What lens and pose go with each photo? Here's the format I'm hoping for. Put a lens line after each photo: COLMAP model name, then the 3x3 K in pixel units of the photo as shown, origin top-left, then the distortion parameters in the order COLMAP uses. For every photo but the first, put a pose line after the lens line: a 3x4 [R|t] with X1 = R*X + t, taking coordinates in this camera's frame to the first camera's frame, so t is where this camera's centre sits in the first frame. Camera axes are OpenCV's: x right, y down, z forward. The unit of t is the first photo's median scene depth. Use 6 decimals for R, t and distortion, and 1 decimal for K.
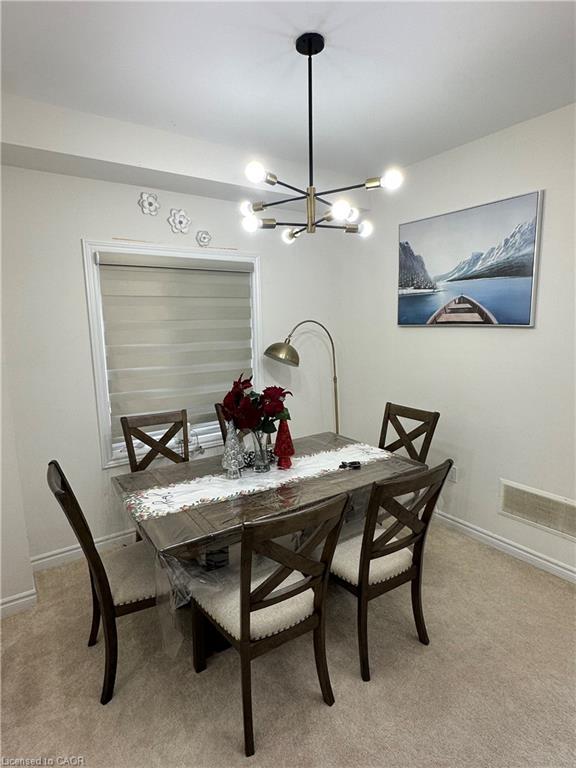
lens RADIAL K [[420.0, 0, 288.0], [0, 420.0, 384.0], [0, 0, 1]] dist [0.005997, 0.000385]
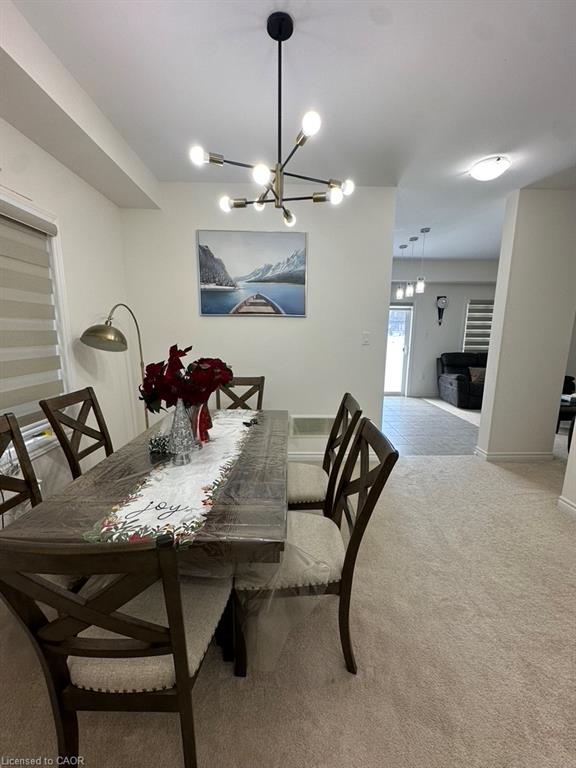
lens RADIAL K [[308.0, 0, 288.0], [0, 308.0, 384.0], [0, 0, 1]] dist [0.000170, -0.000208]
pose [[0.545501, -0.117375, 0.829850, -0.422174], [0.109648, 0.991629, 0.068181, 0.031033], [-0.830907, 0.053799, 0.553805, 0.359610]]
